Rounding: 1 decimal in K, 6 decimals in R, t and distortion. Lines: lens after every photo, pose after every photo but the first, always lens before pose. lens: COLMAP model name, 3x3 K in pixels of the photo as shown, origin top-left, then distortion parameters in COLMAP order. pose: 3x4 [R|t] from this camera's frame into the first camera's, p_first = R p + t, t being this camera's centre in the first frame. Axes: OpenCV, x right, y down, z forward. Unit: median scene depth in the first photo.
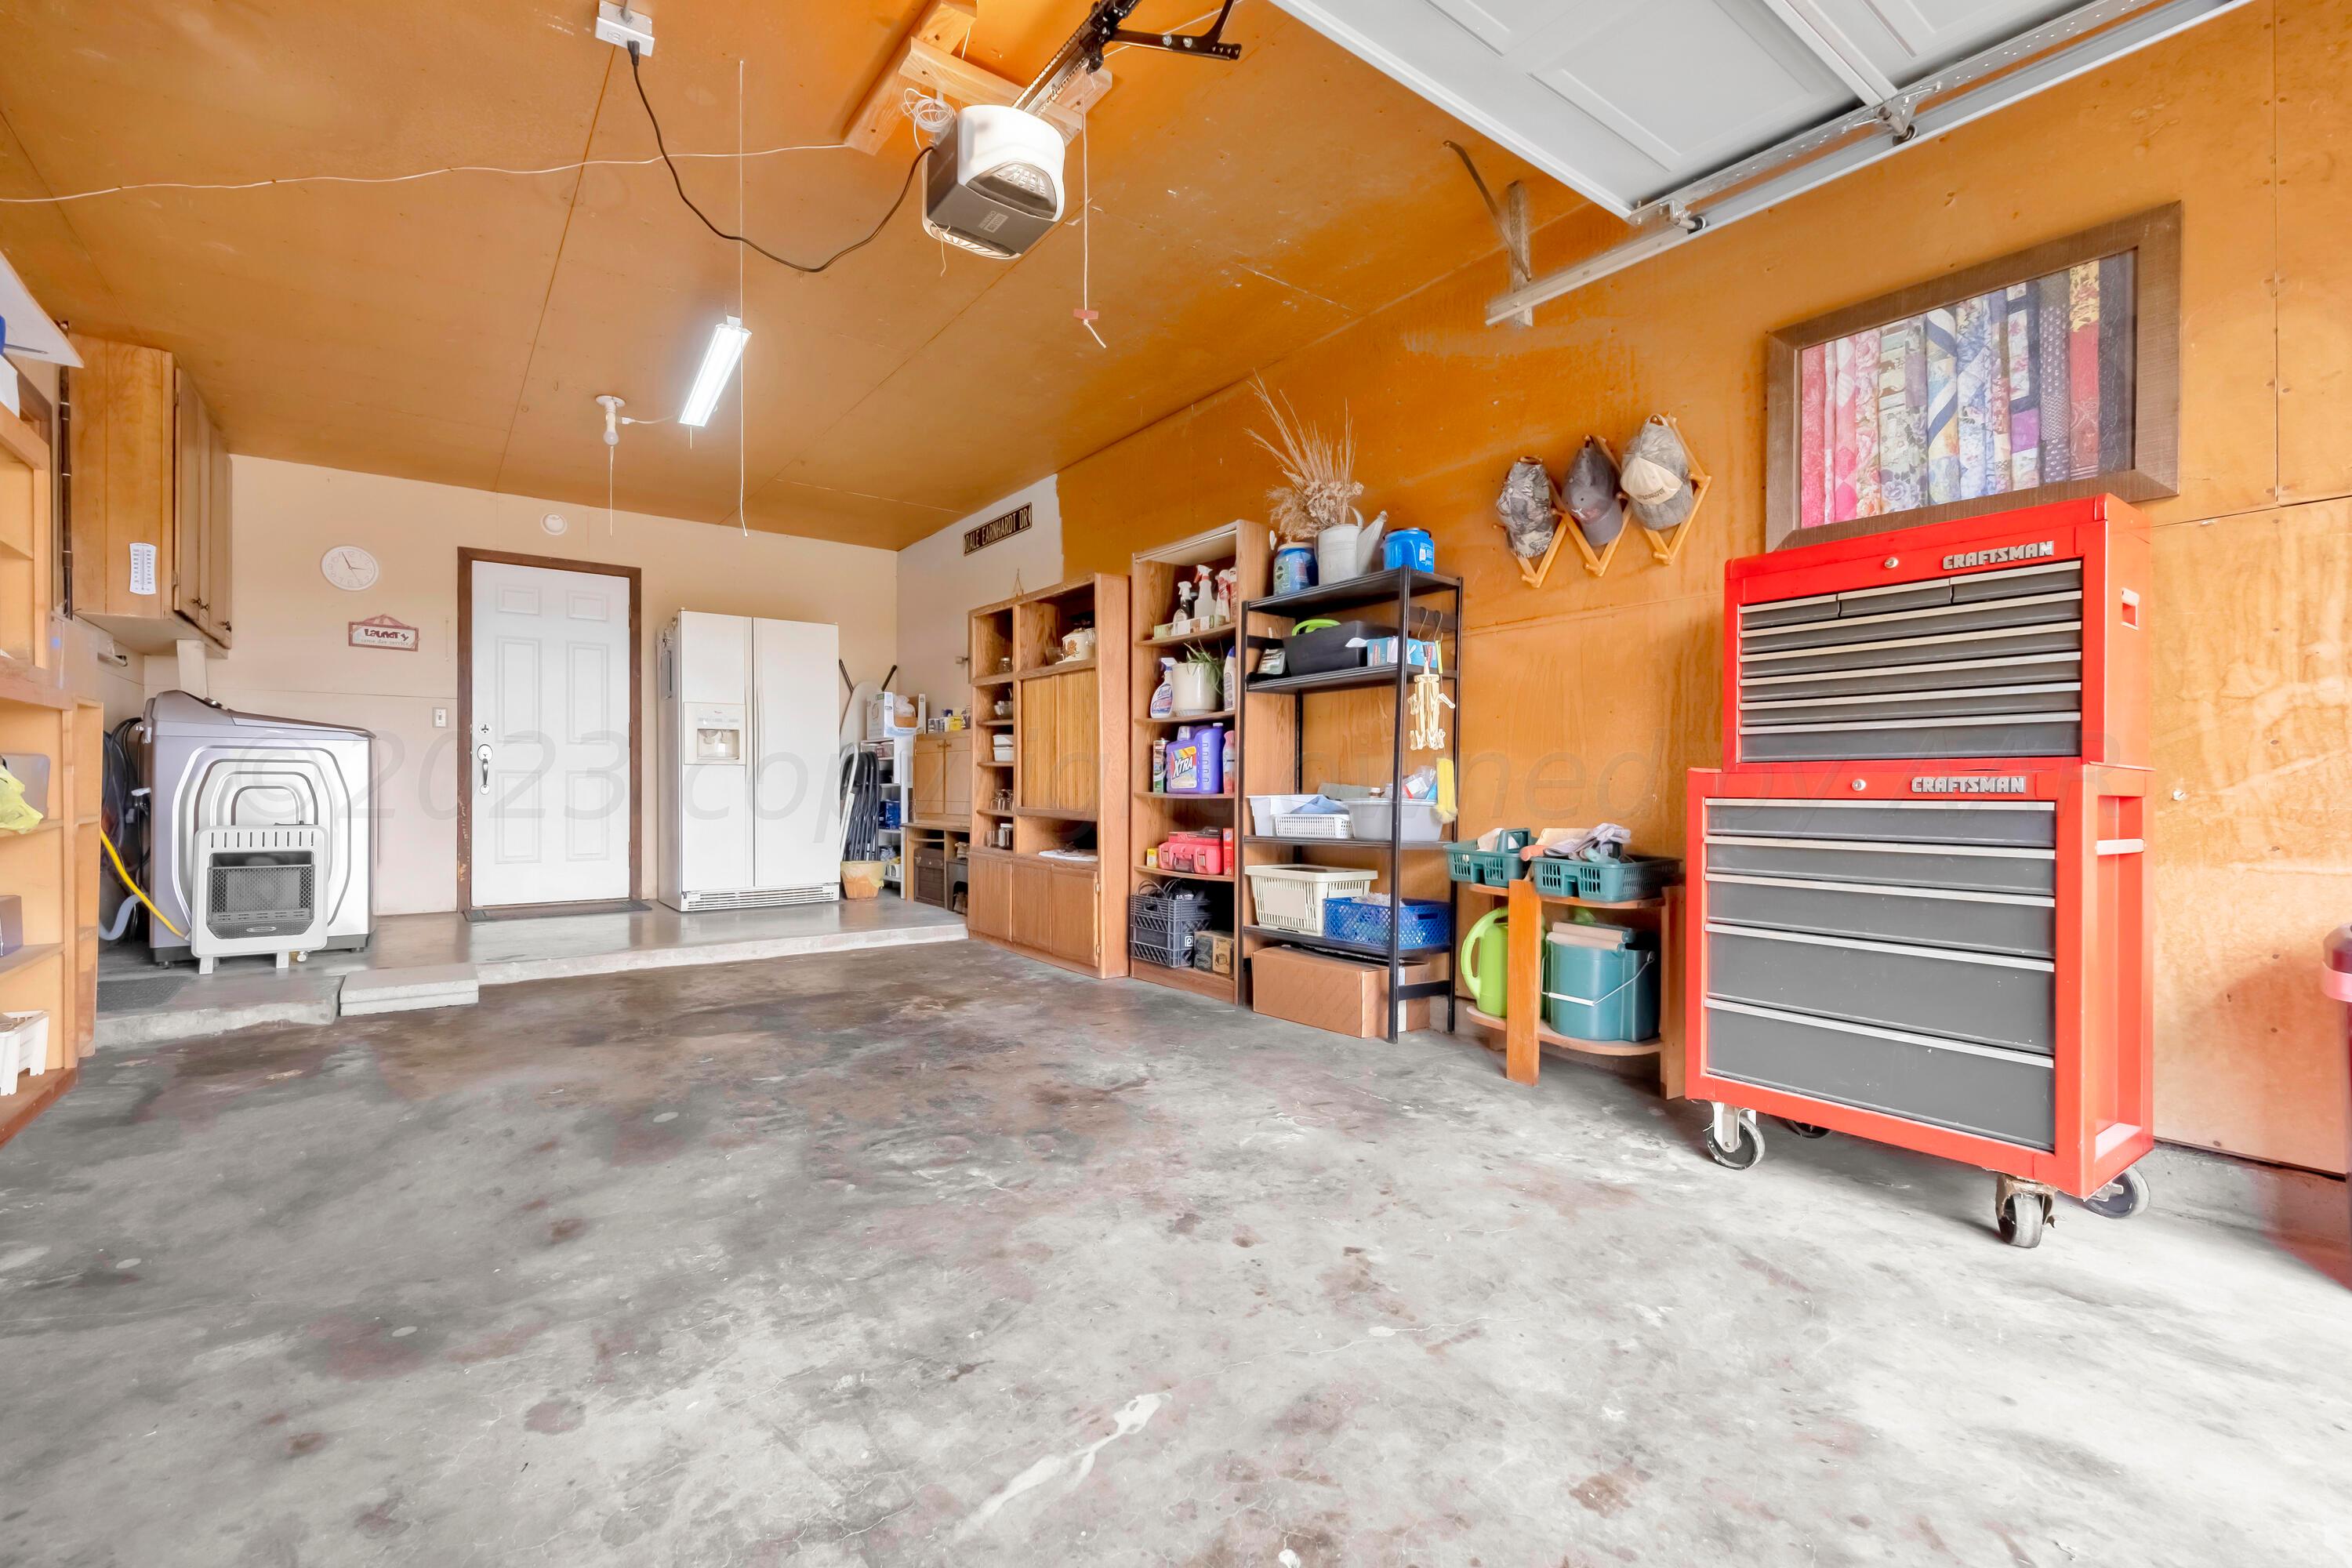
lens RADIAL K [[1005.7, 0, 1187.4], [0, 1005.7, 788.8], [0, 0, 1]] dist [0.020838, -0.007227]
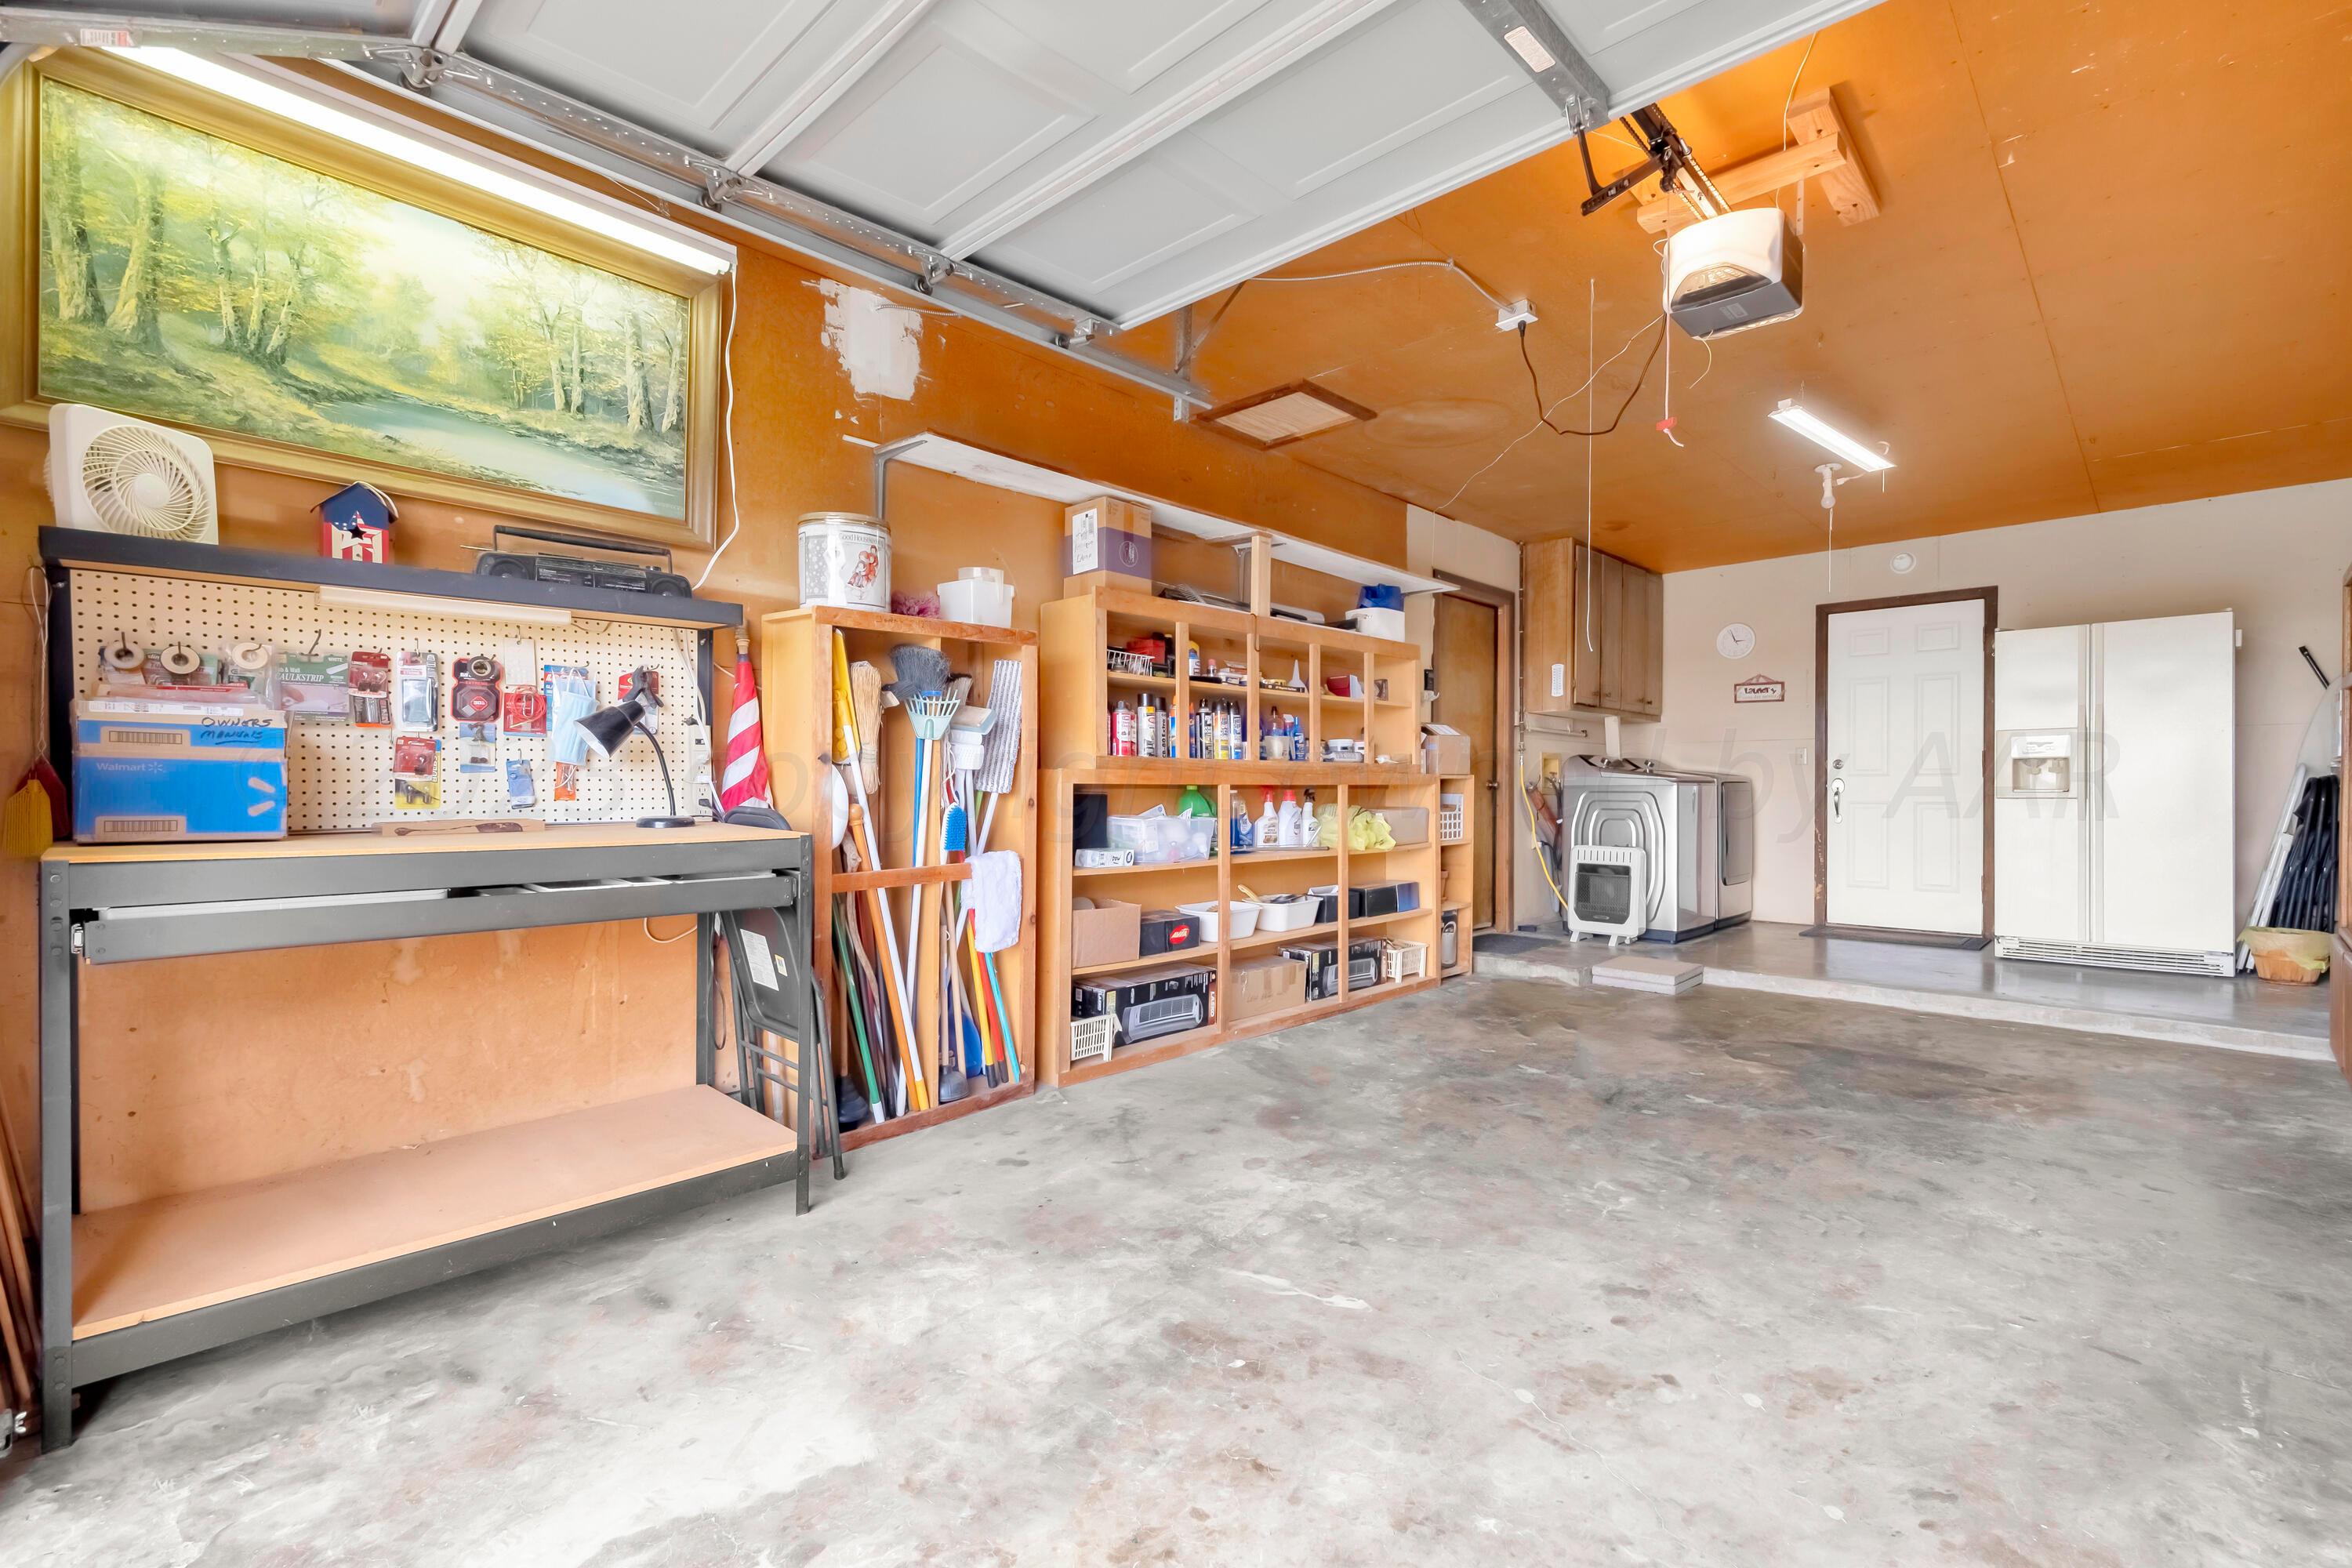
lens RADIAL K [[1005.7, 0, 1187.4], [0, 1005.7, 788.8], [0, 0, 1]] dist [0.020838, -0.007227]
pose [[0.184492, -0.003741, -0.982827, 0.717257], [-0.003399, 0.999984, -0.004444, -0.067256], [0.982828, 0.004161, 0.184476, 0.261097]]
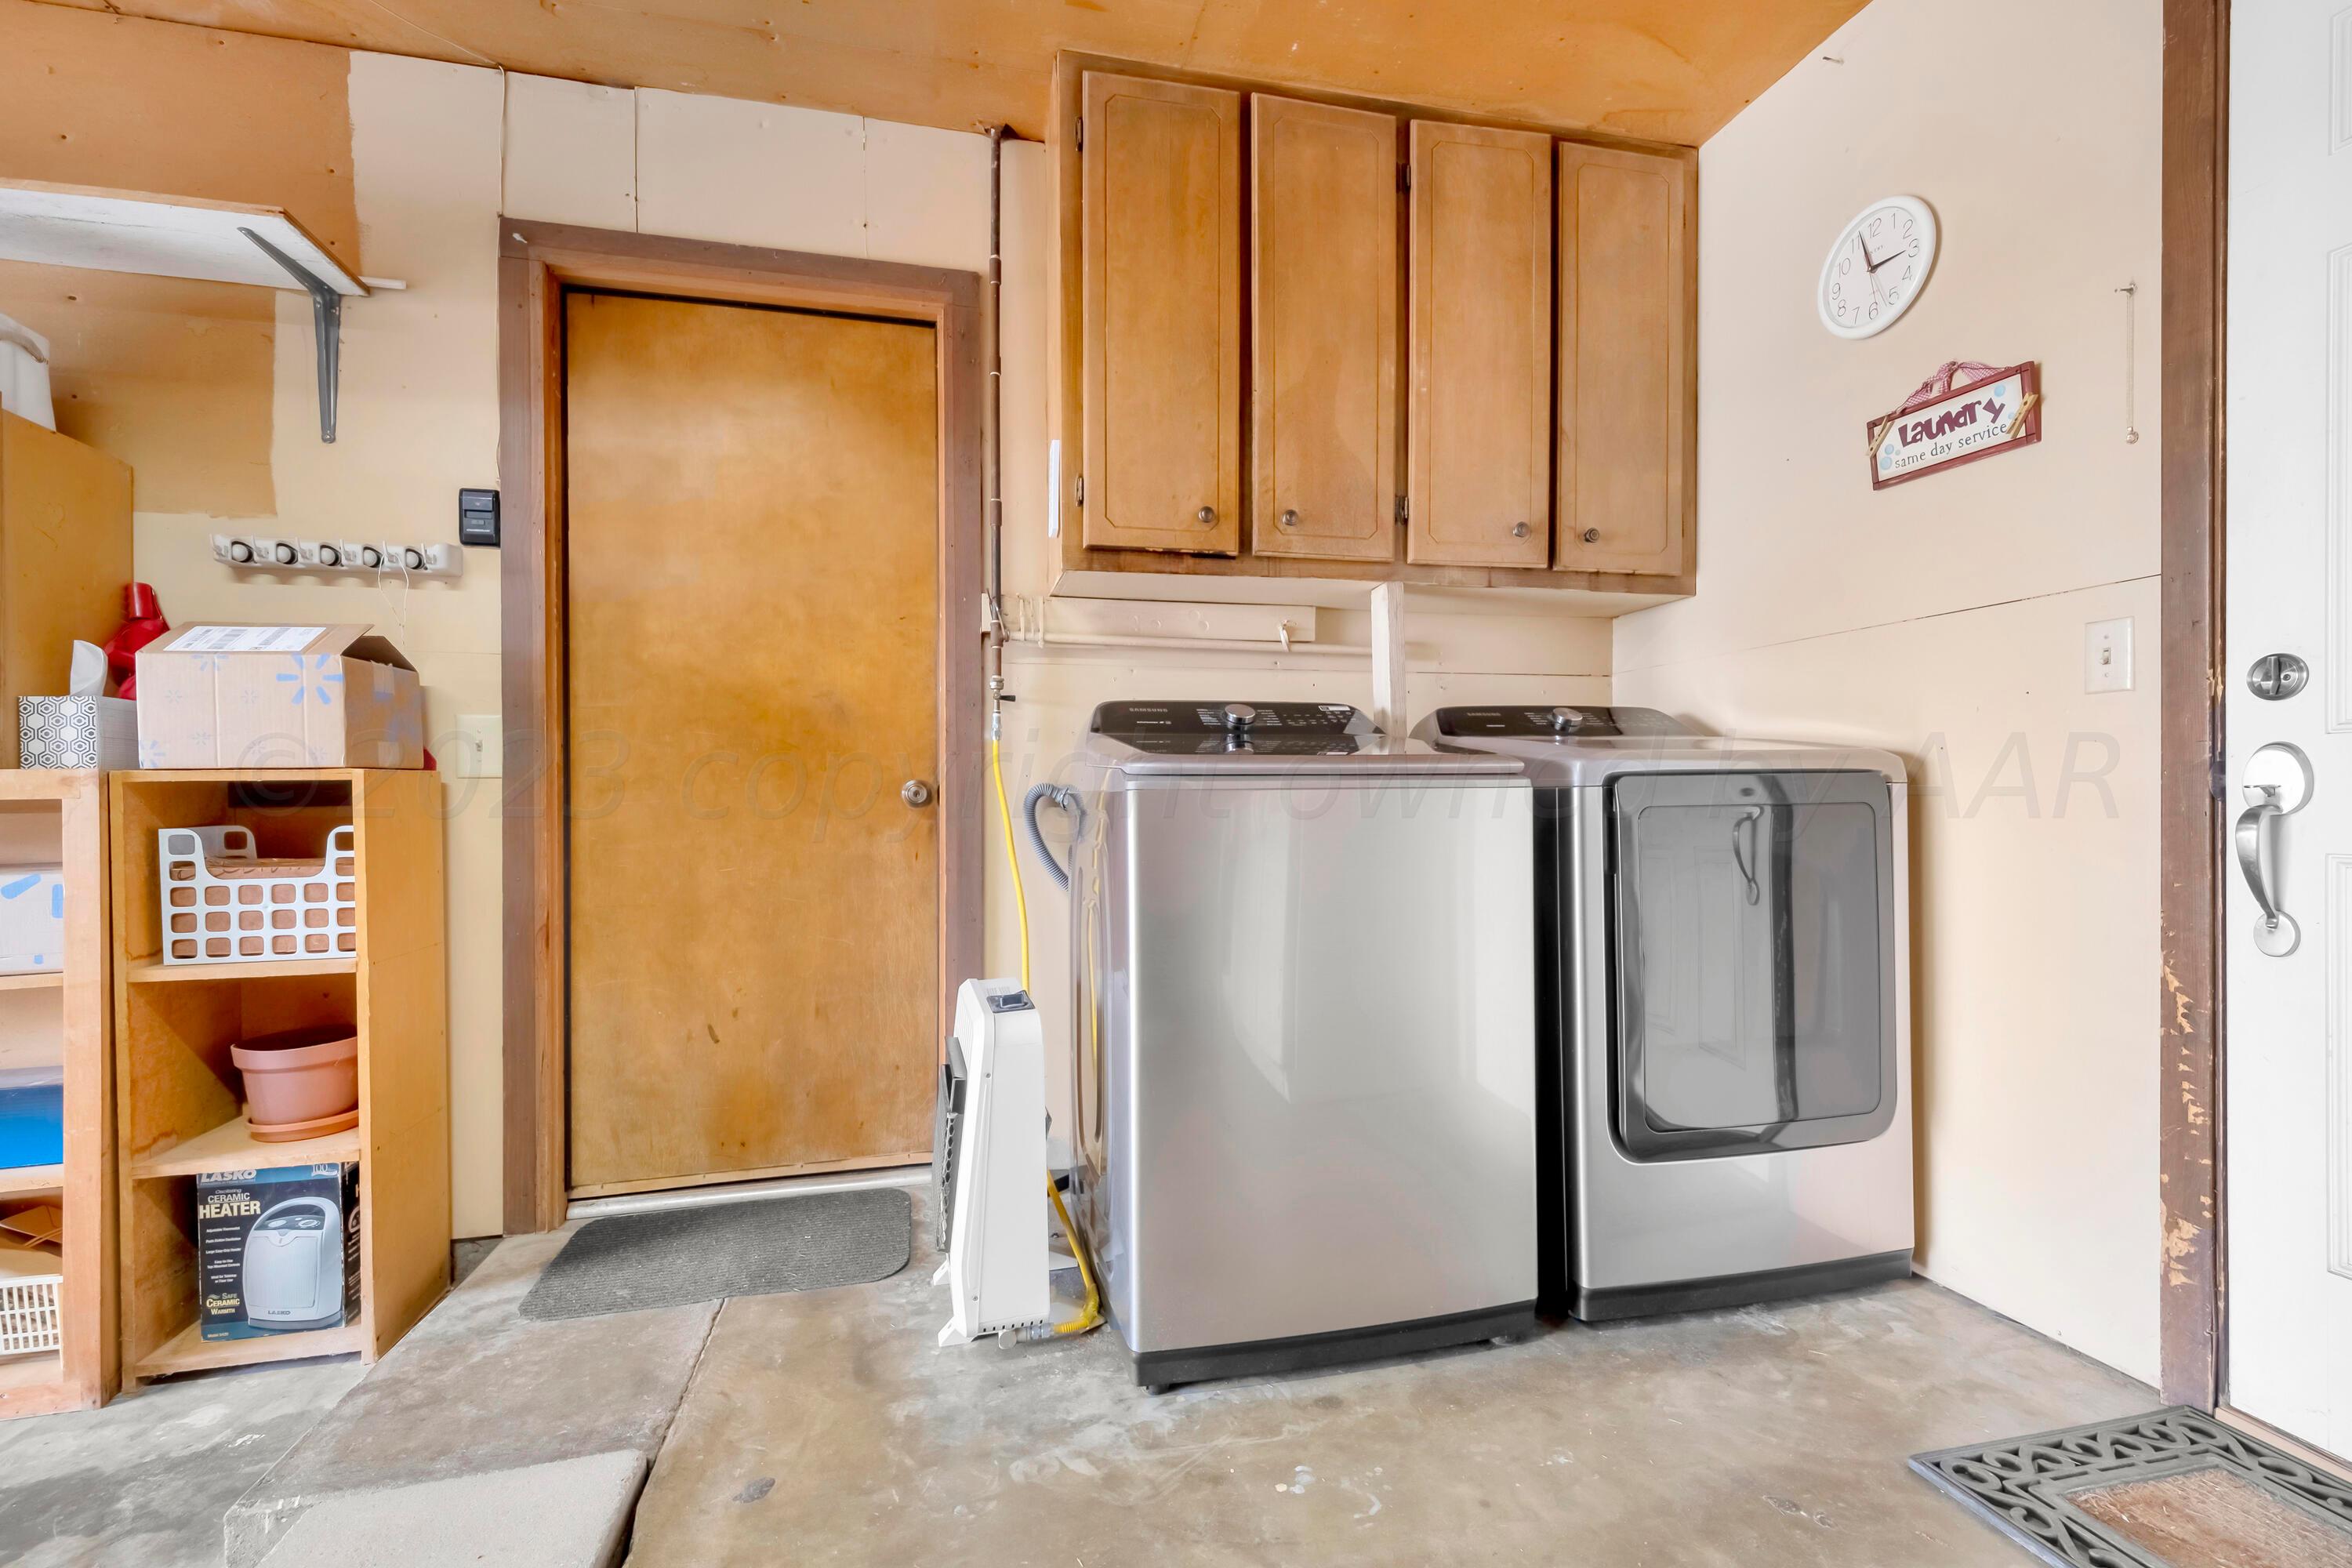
lens RADIAL K [[1005.7, 0, 1187.4], [0, 1005.7, 788.8], [0, 0, 1]] dist [0.020838, -0.007227]
pose [[-0.391011, -0.003409, -0.920380, -1.030181], [-0.000321, 0.999994, -0.003568, -0.089042], [0.920386, -0.001099, -0.391009, 2.335183]]
